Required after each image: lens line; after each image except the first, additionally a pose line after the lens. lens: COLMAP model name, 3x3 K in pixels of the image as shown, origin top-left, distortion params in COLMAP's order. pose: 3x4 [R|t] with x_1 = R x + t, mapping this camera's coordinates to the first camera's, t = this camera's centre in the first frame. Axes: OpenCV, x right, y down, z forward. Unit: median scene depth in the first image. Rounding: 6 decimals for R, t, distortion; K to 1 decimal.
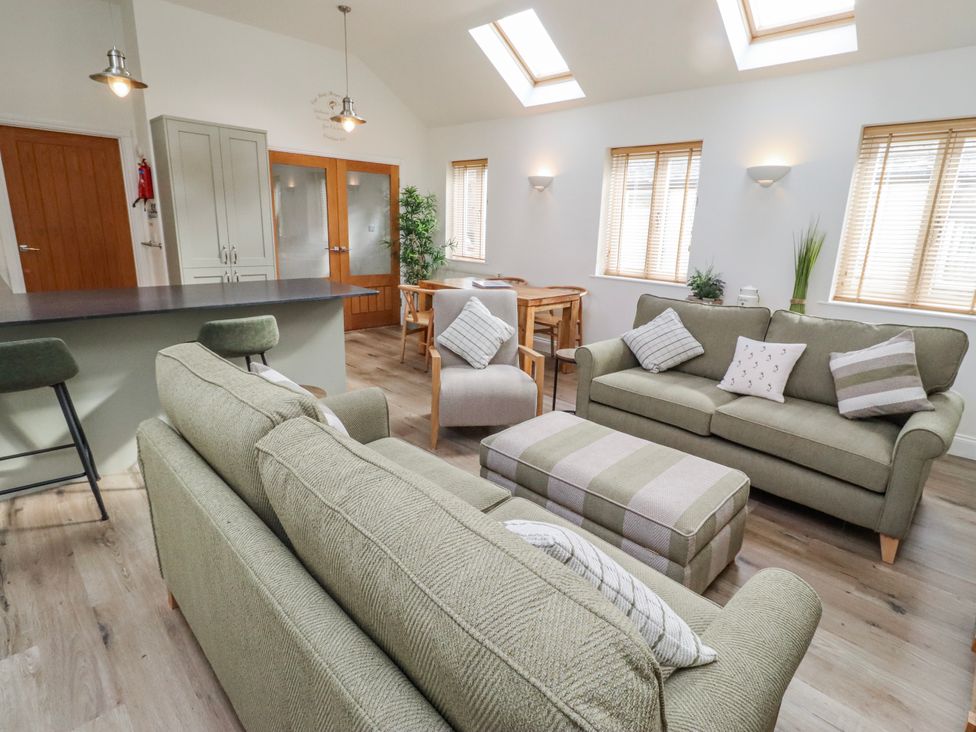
lens RADIAL K [[498.3, 0, 496.0], [0, 498.3, 344.6], [0, 0, 1]] dist [-0.000188, 0.001274]
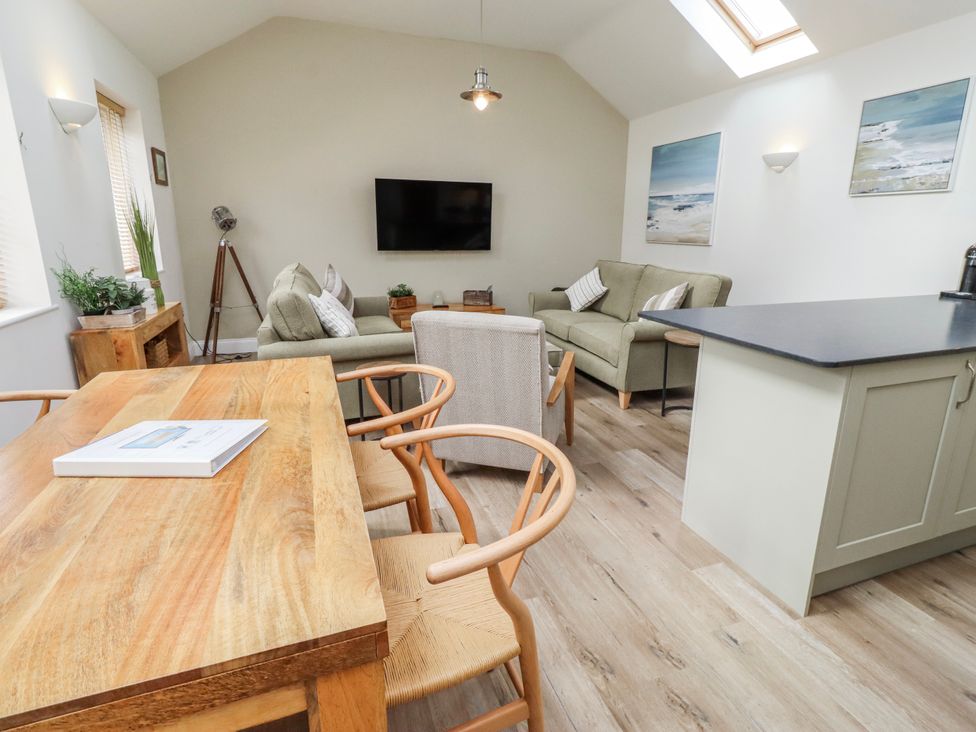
lens RADIAL K [[507.4, 0, 498.4], [0, 507.4, 349.2], [0, 0, 1]] dist [0.000872, 0.000698]
pose [[-0.898576, -0.146514, 0.413637, -0.319947], [0.062263, 0.890508, 0.450686, -0.347397], [-0.434379, 0.430730, -0.791067, 1.487910]]
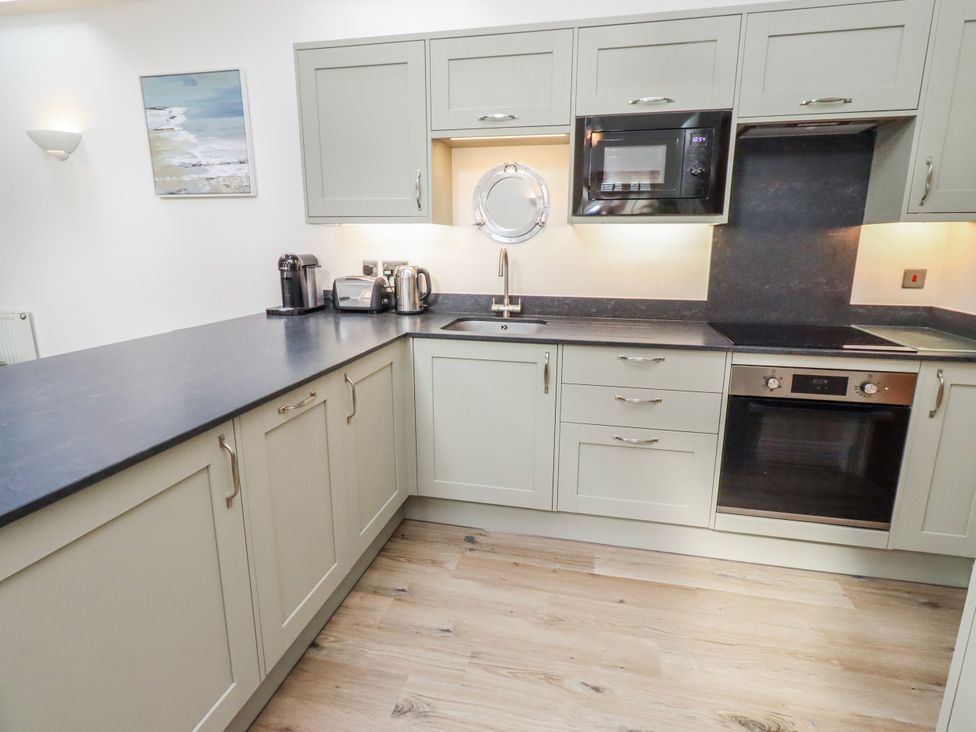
lens RADIAL K [[506.0, 0, 496.1], [0, 506.0, 348.7], [0, 0, 1]] dist [0.001834, 0.000050]
pose [[-0.849693, 0.070751, -0.522509, -0.502519], [-0.158878, 0.910547, 0.381657, -0.292055], [0.502772, 0.407307, -0.762445, 1.229088]]
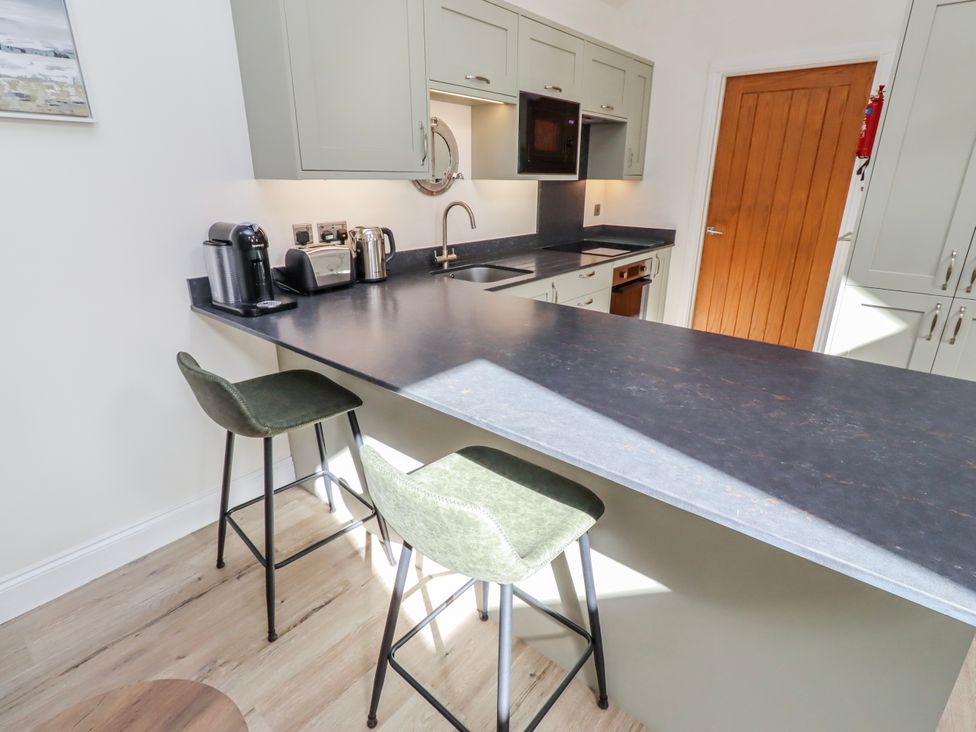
lens RADIAL K [[506.0, 0, 496.1], [0, 506.0, 348.7], [0, 0, 1]] dist [0.001834, 0.000050]
pose [[0.075867, 0.289211, -0.954254, -0.125470], [-0.242922, 0.933538, 0.263619, -0.170921], [0.967075, 0.211809, 0.141081, 0.680832]]
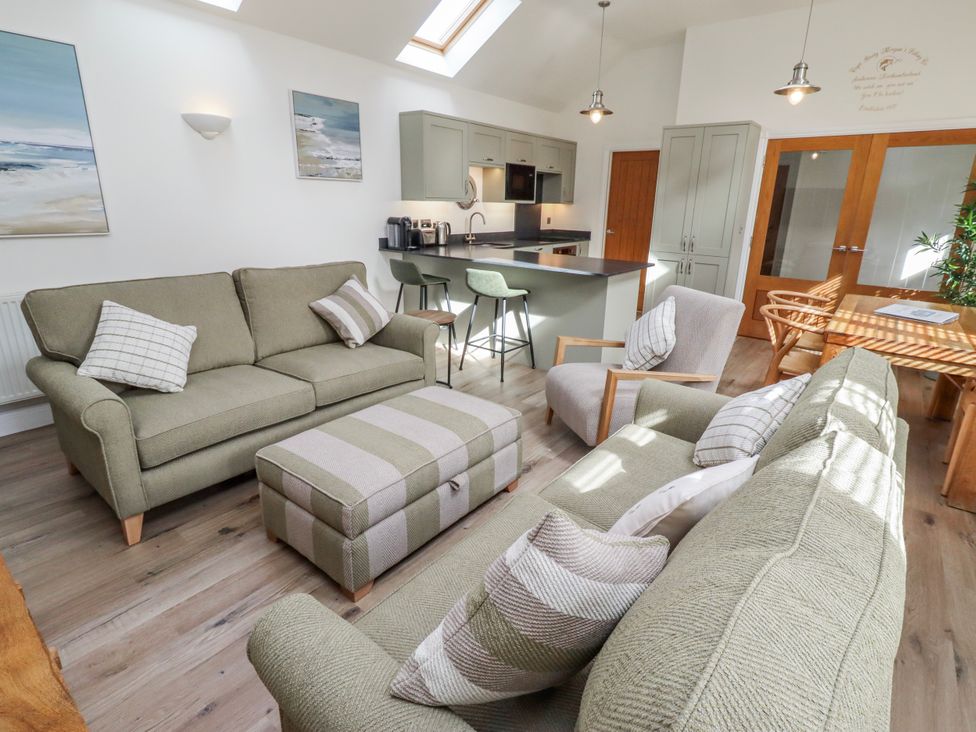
lens RADIAL K [[506.0, 0, 496.1], [0, 506.0, 348.7], [0, 0, 1]] dist [0.001834, 0.000050]
pose [[0.109730, 0.247466, -0.962663, 0.717069], [-0.255396, 0.943013, 0.213304, -0.115216], [0.960589, 0.222455, 0.166679, 0.576831]]
